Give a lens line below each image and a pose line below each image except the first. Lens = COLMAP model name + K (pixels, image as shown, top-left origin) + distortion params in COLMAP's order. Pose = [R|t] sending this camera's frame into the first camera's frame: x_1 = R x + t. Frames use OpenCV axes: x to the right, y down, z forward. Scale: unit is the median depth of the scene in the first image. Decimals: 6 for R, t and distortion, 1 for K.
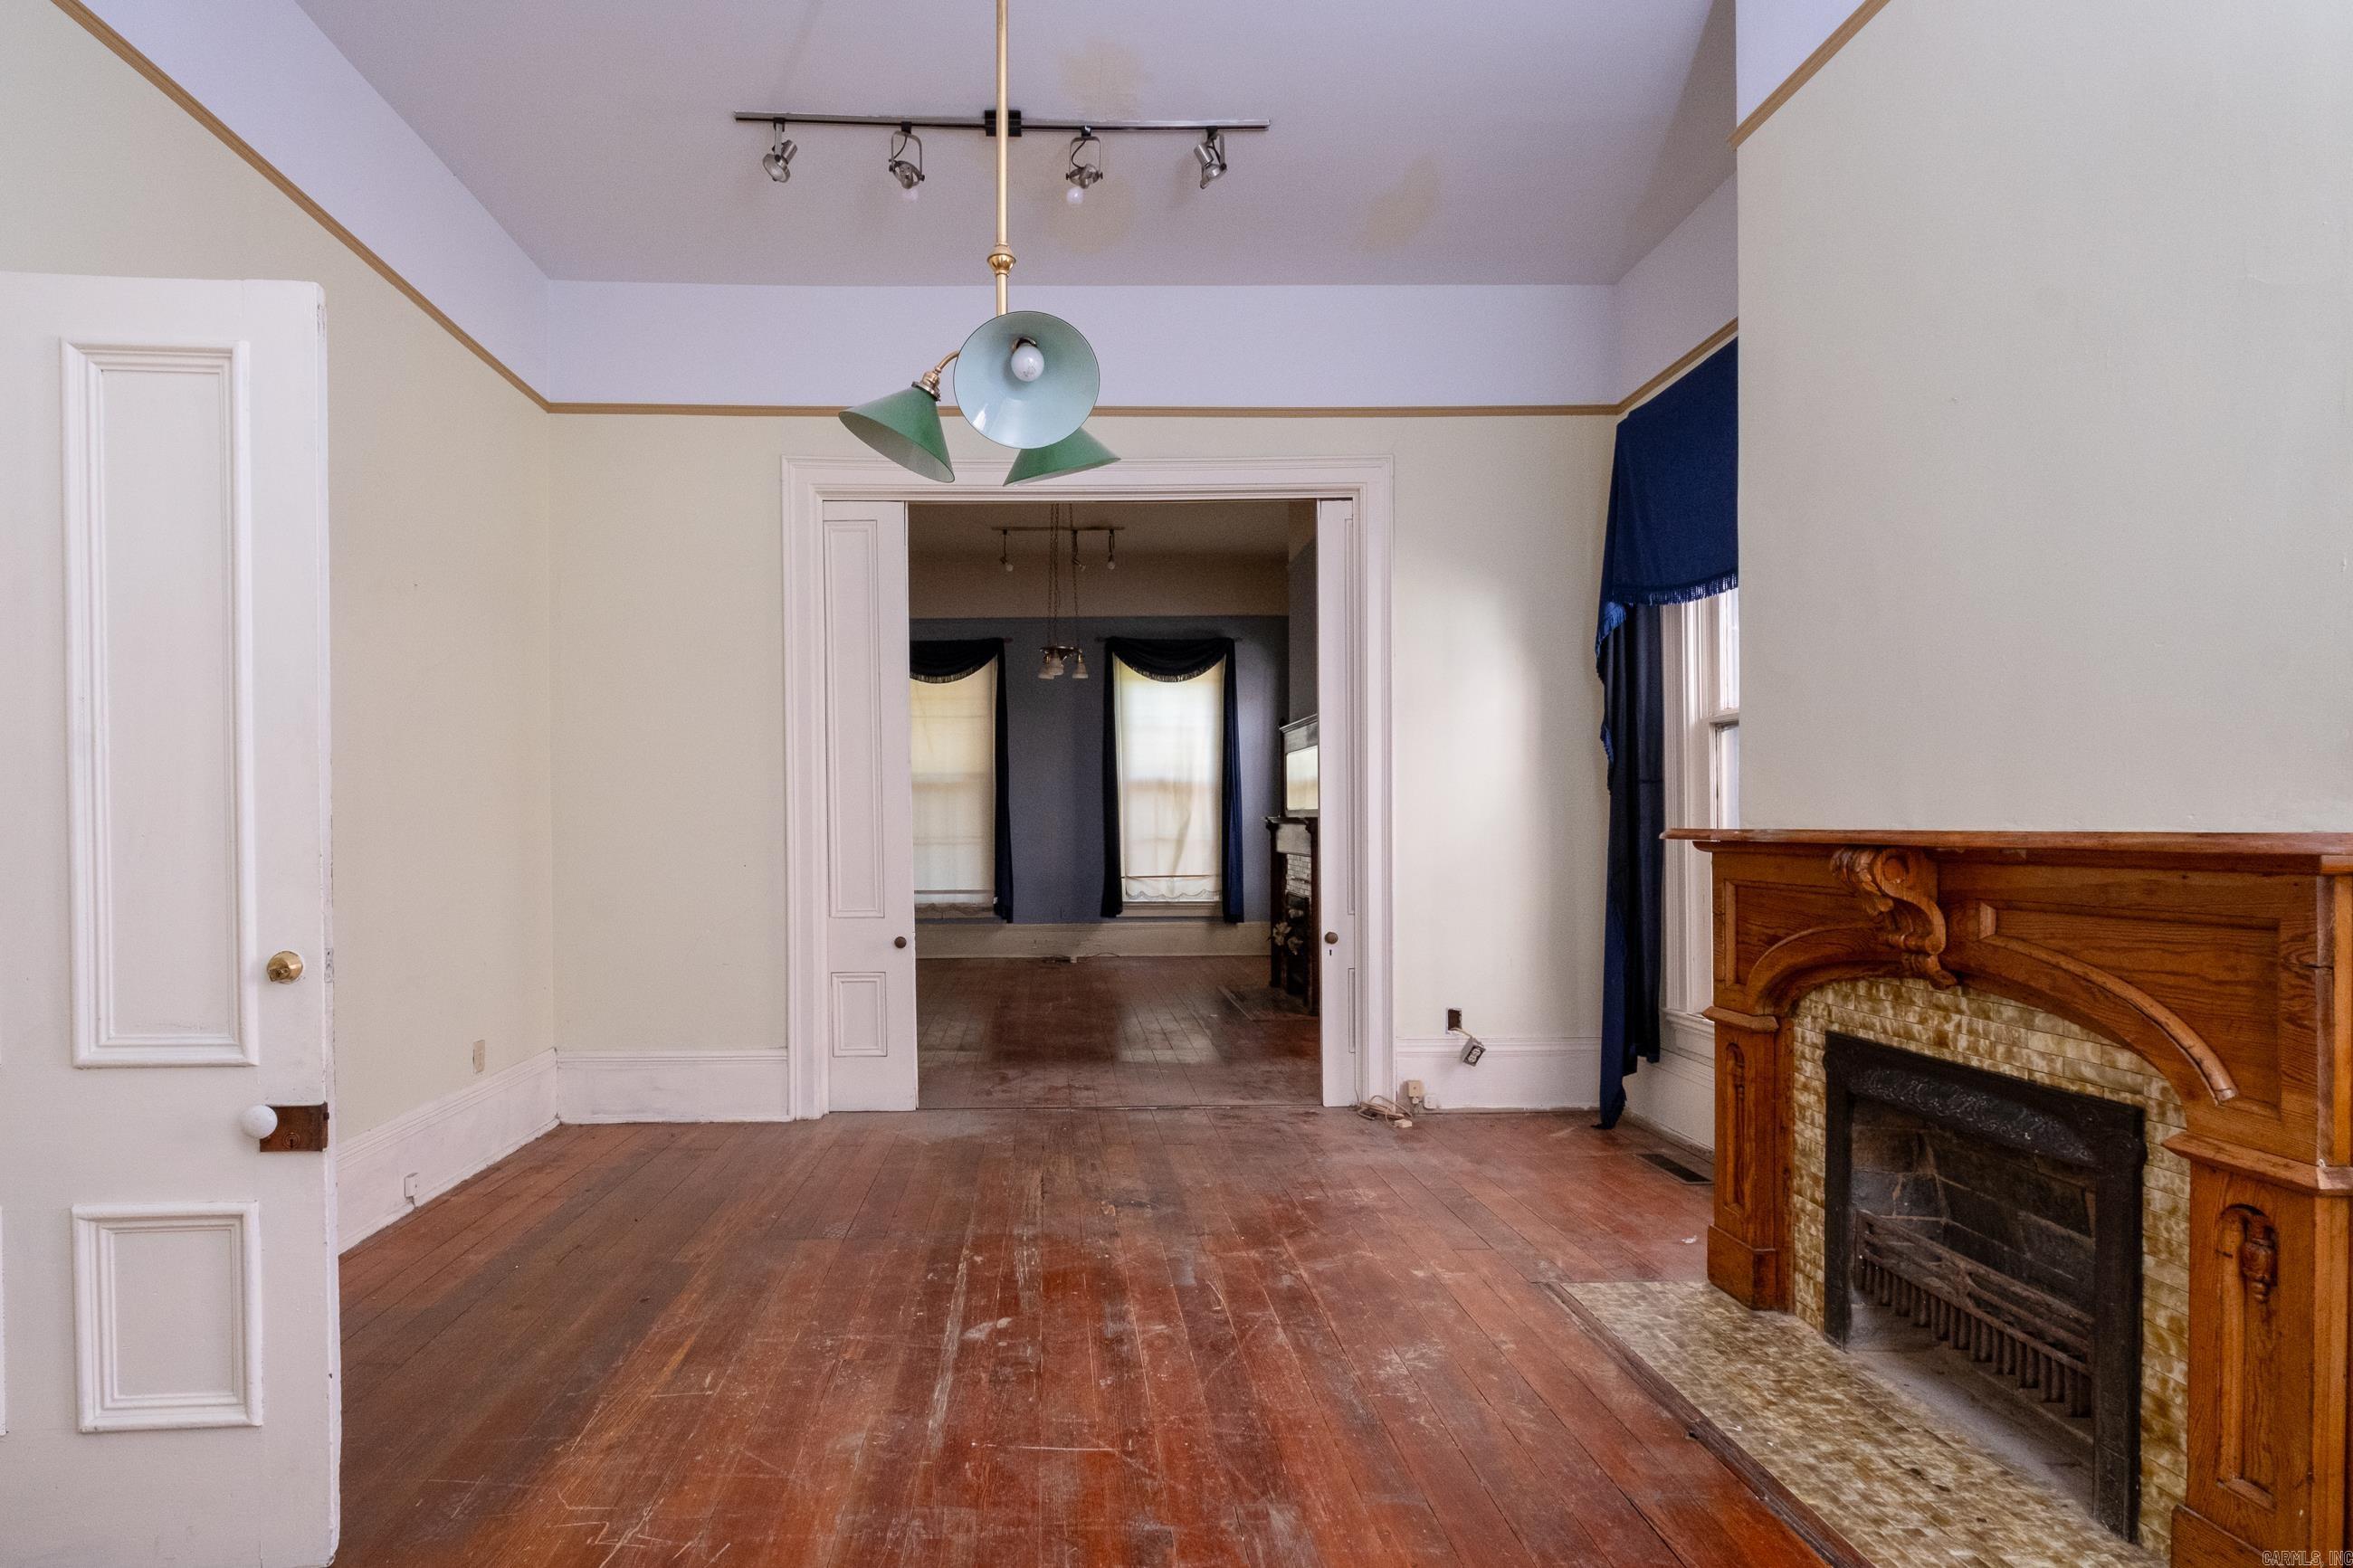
lens RADIAL K [[1059.4, 0, 1057.5], [0, 1059.4, 833.2], [0, 0, 1]] dist [-0.000434, -0.000105]
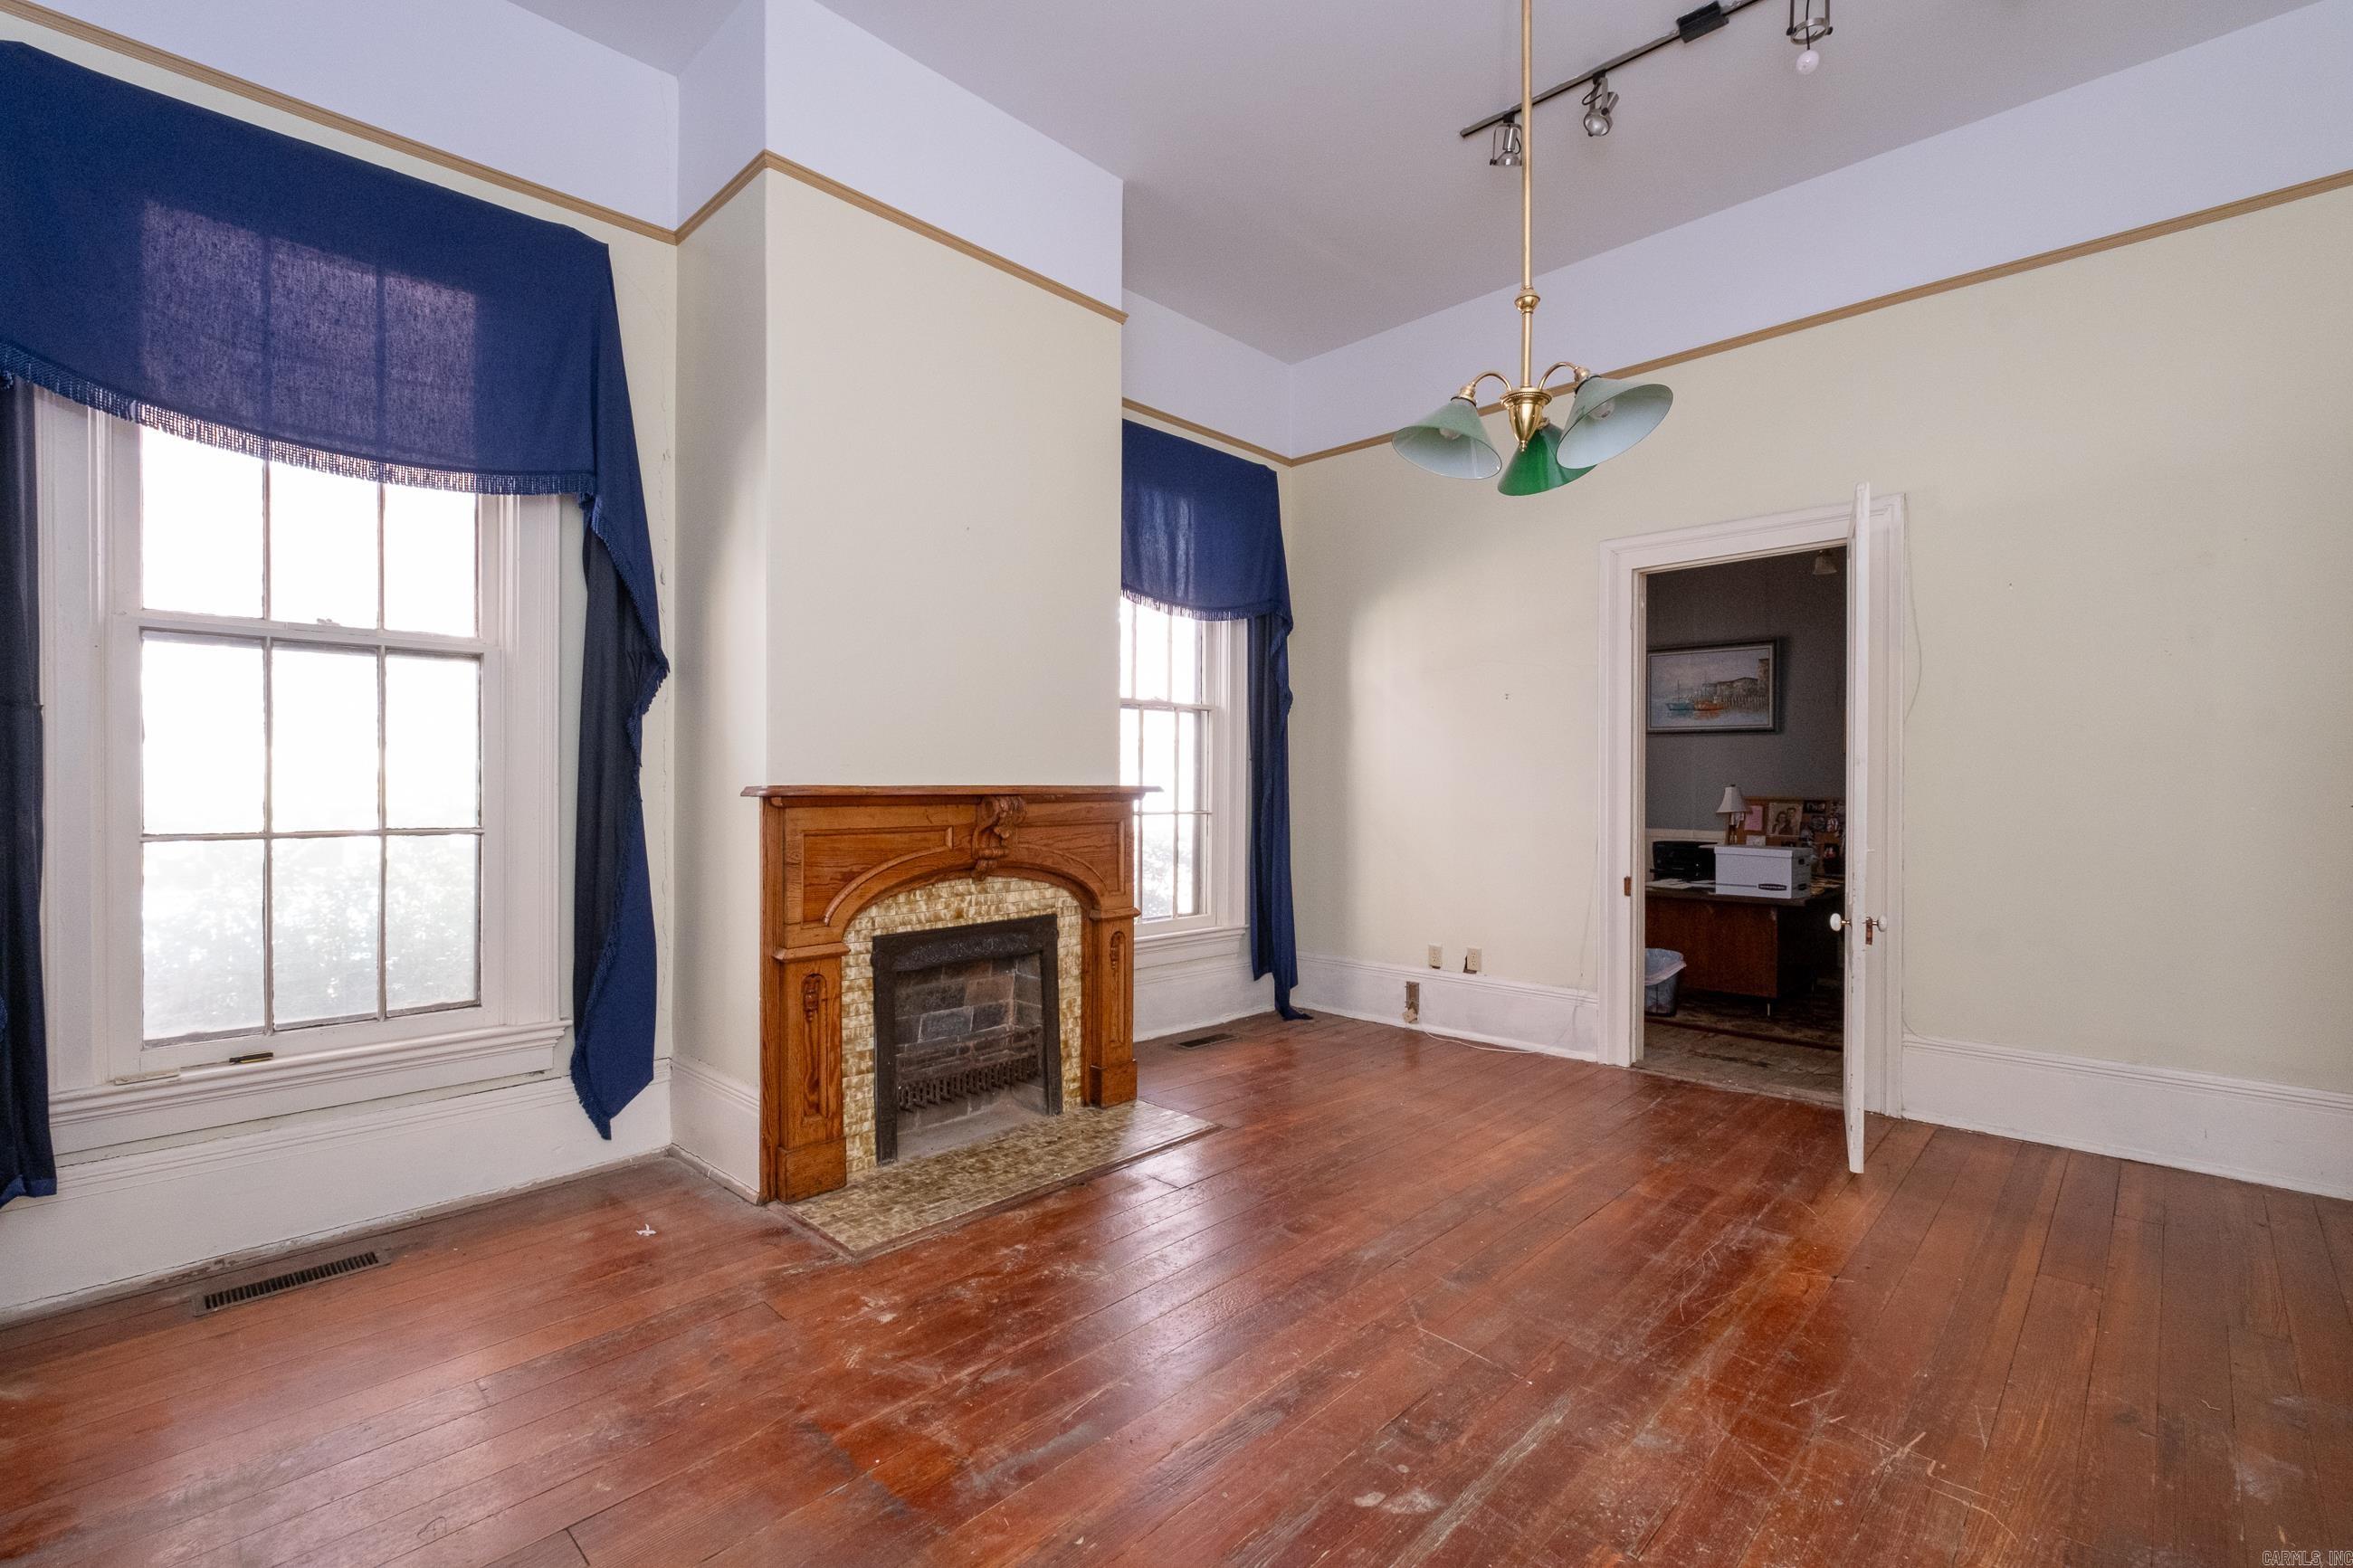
lens RADIAL K [[1033.1, 0, 1176.5], [0, 1033.1, 784.0], [0, 0, 1]] dist [-0.000136, 0.000176]
pose [[-0.703965, 0.003512, 0.710226, -0.492213], [0.007772, 0.999966, 0.002759, -0.006881], [-0.710193, 0.007463, -0.703968, 1.738013]]
